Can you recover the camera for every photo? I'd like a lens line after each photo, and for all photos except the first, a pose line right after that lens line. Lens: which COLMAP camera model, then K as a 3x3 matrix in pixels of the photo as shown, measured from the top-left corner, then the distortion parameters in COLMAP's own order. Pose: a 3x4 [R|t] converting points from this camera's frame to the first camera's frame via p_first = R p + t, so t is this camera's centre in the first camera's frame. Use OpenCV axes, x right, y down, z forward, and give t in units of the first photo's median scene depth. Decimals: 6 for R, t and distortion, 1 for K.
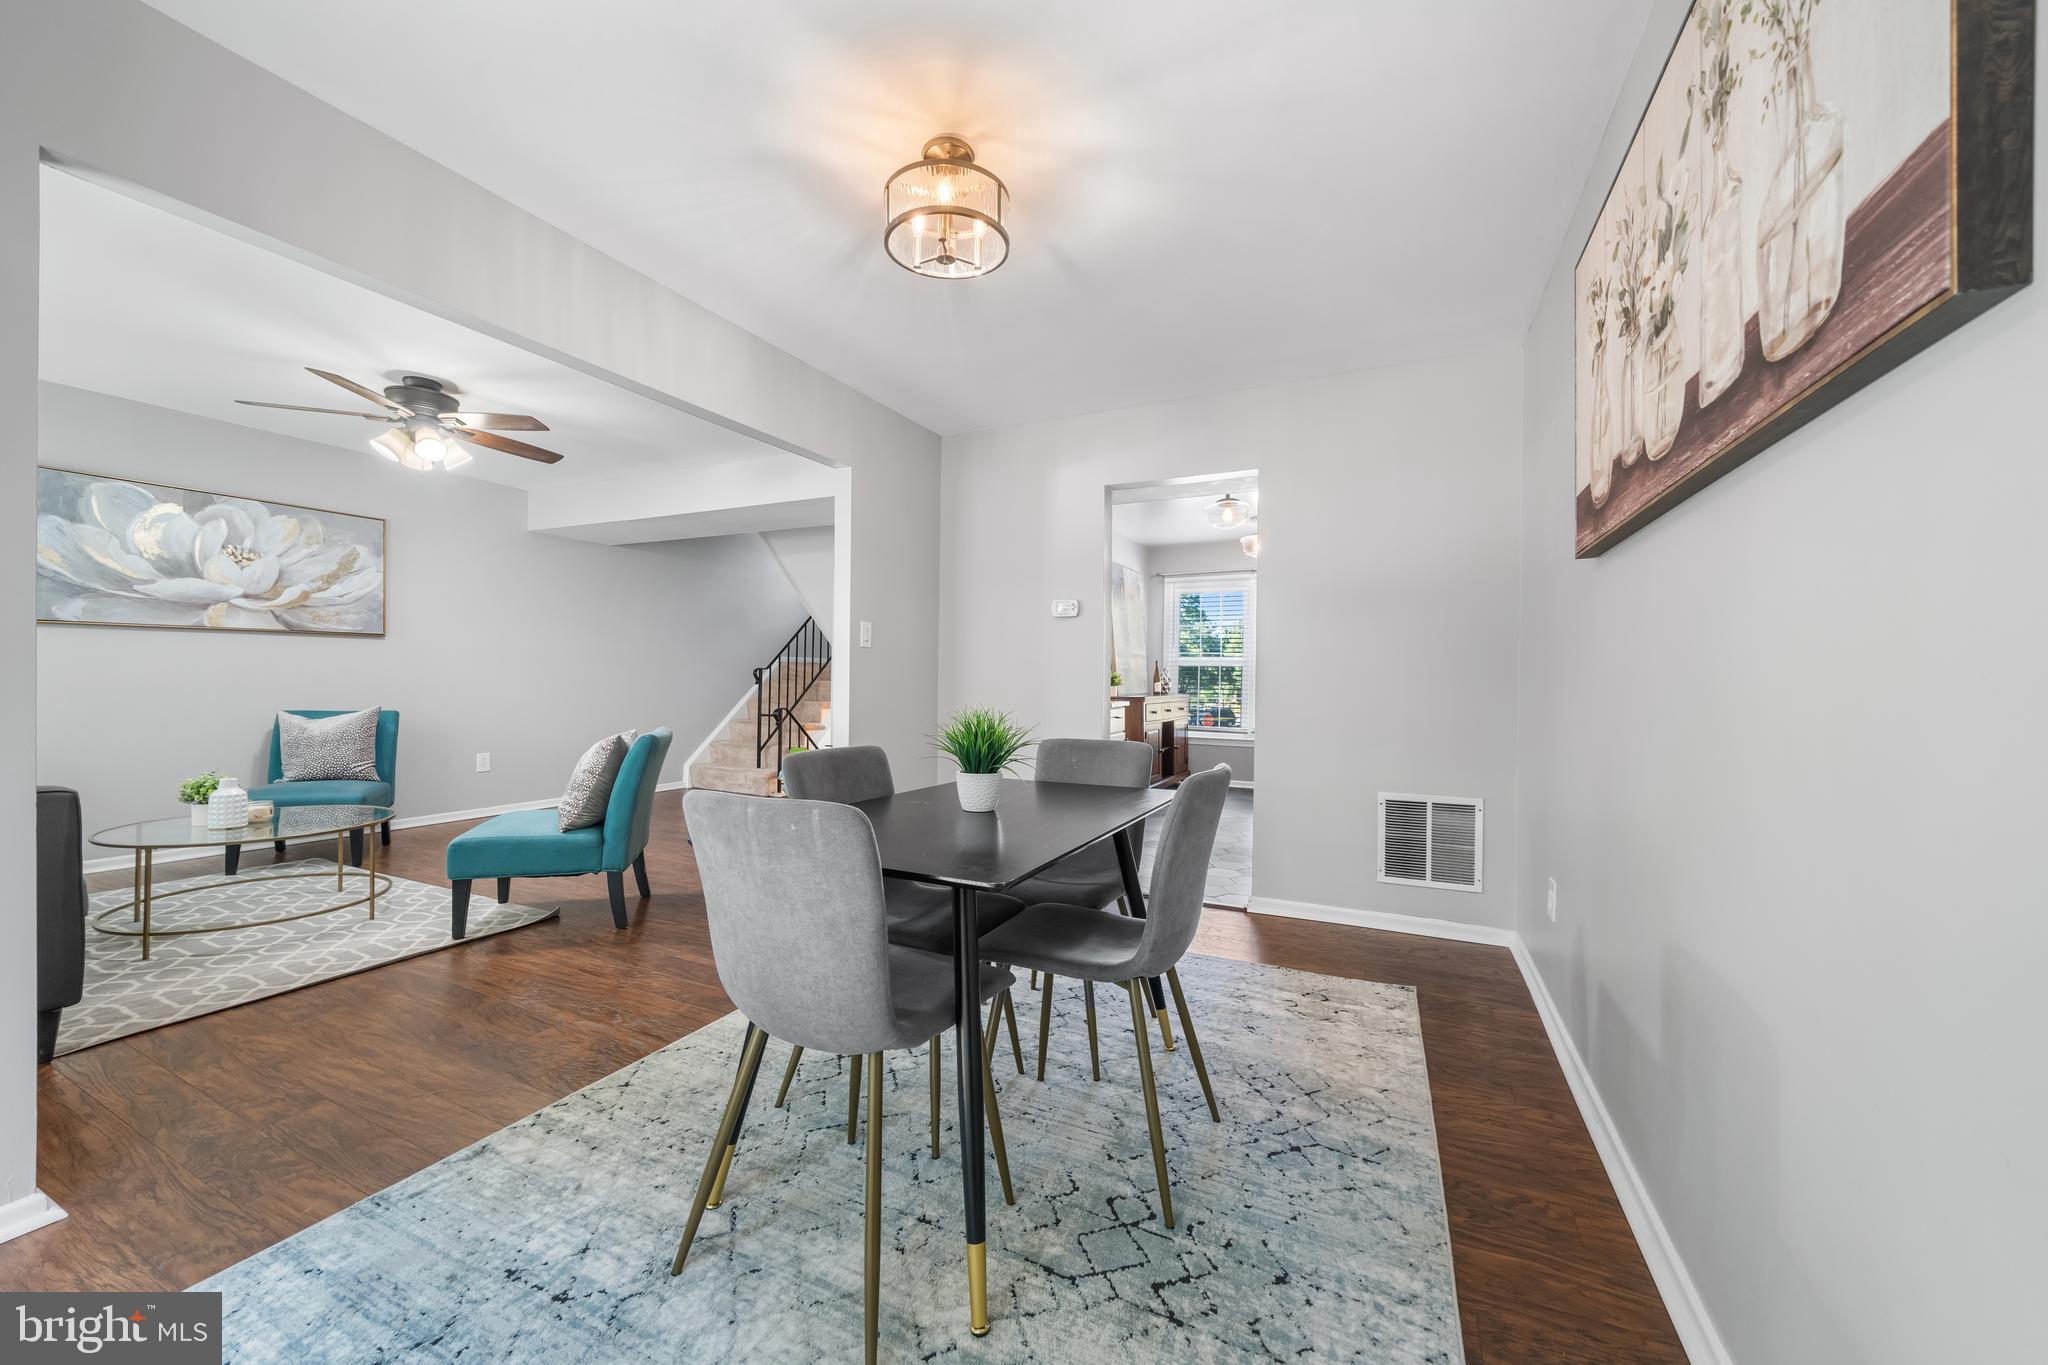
lens RADIAL K [[765.8, 0, 1019.8], [0, 765.8, 680.8], [0, 0, 1]] dist [-0.001345, -0.000271]
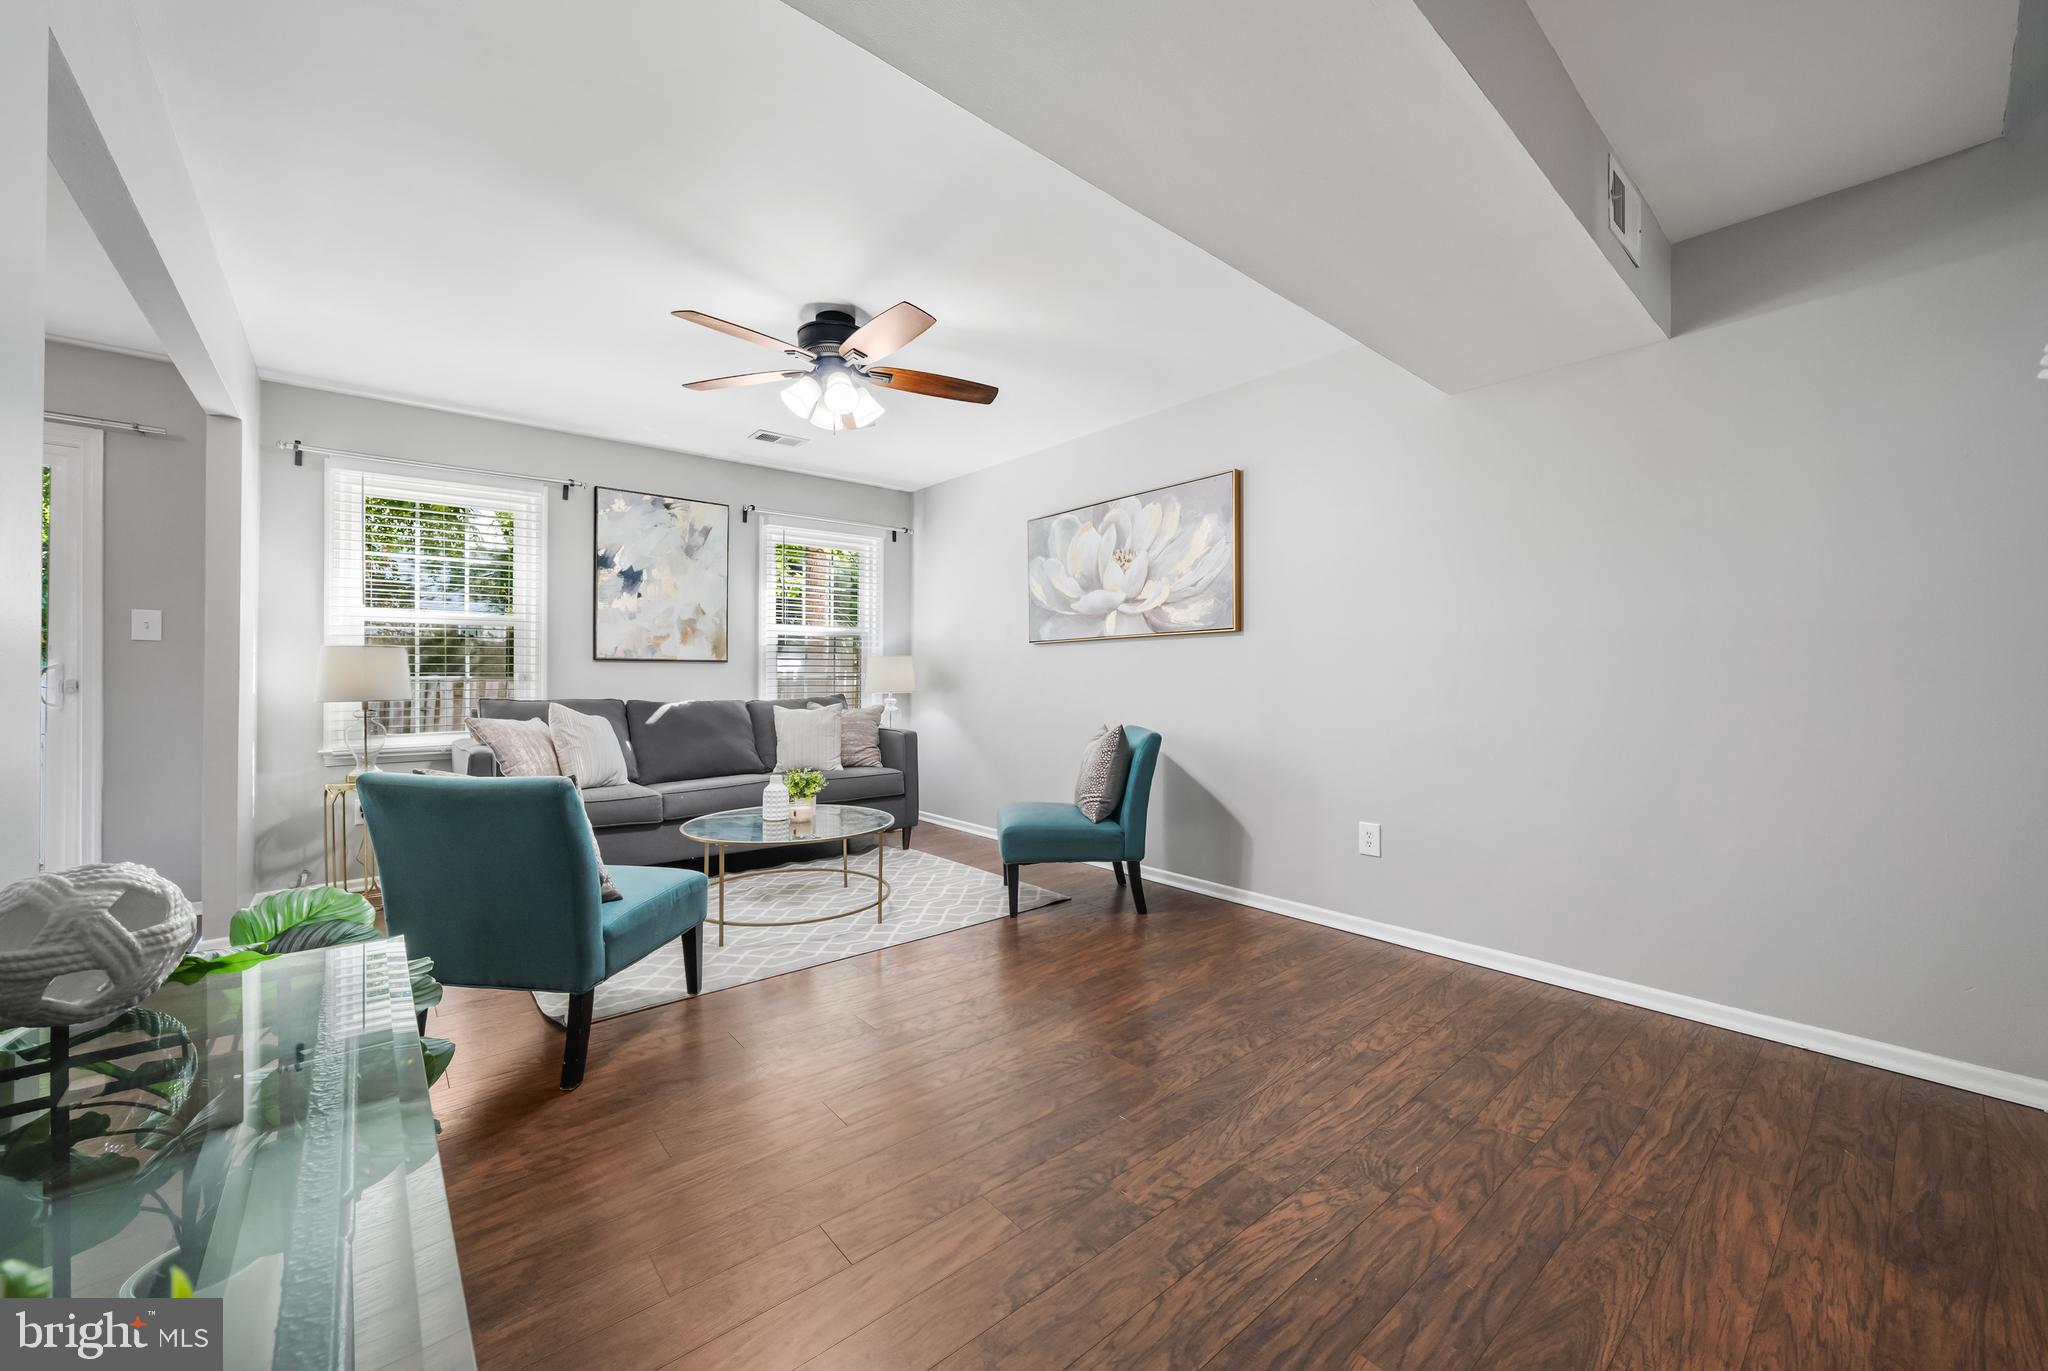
lens RADIAL K [[786.7, 0, 1031.0], [0, 786.7, 681.8], [0, 0, 1]] dist [0.005959, -0.000184]
pose [[-0.398165, -0.013225, -0.917219, -0.090129], [-0.010263, 0.999898, -0.009962, -0.001367], [0.917257, 0.005447, -0.398260, 1.303782]]
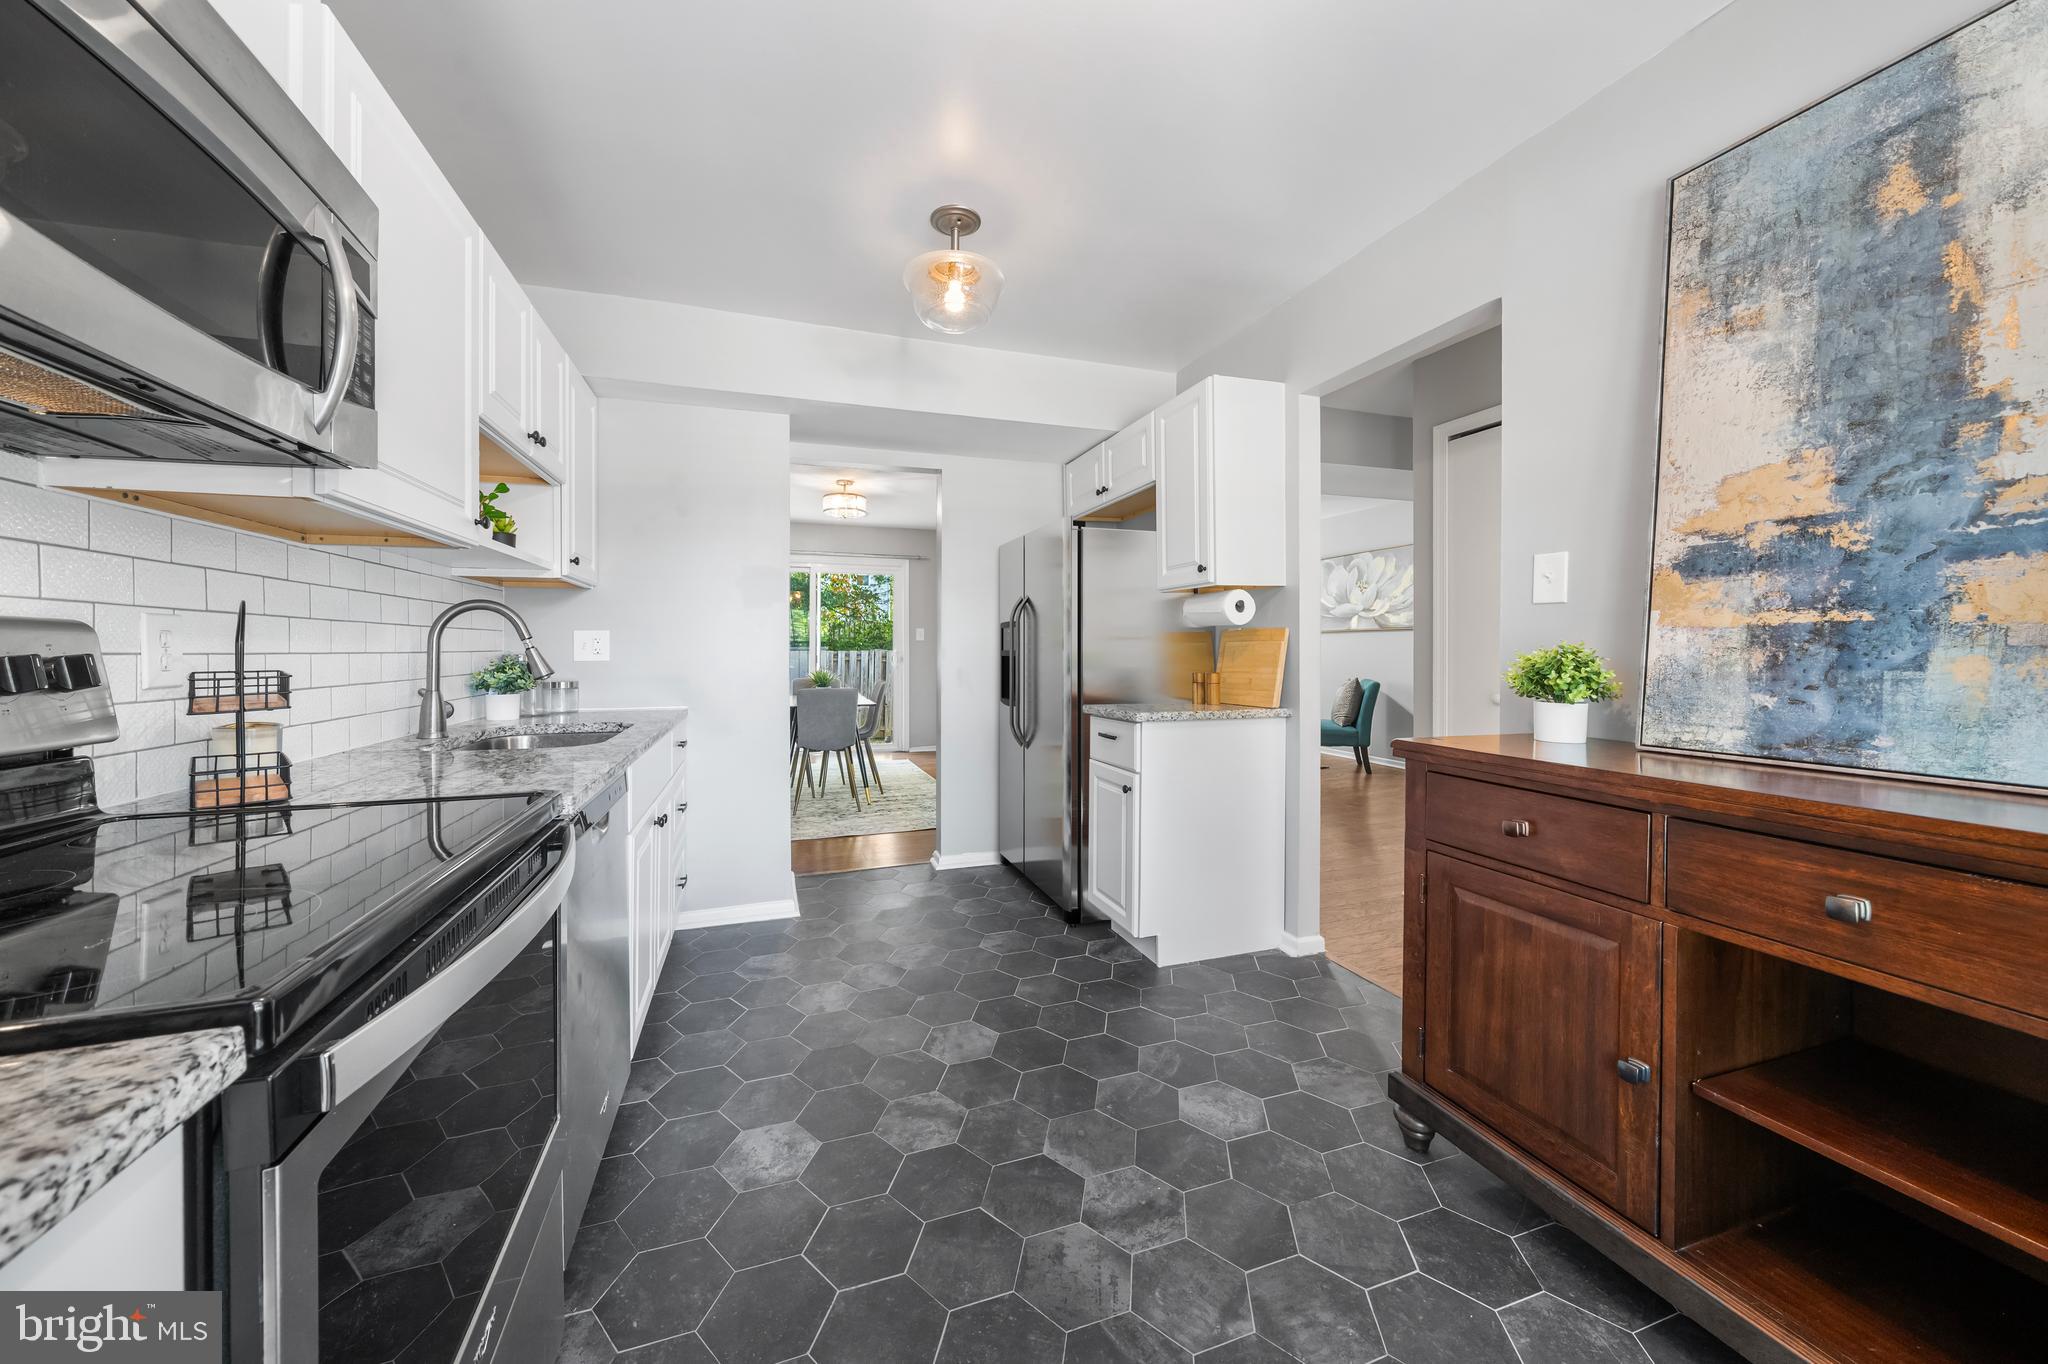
lens RADIAL K [[704.3, 0, 992.9], [0, 704.3, 653.6], [0, 0, 1]] dist [-0.000312, -0.000074]
pose [[-0.726880, -0.006532, -0.686734, 0.653042], [-0.011229, 0.999934, 0.002374, -0.009948], [0.686673, 0.009437, -0.726905, 1.599599]]
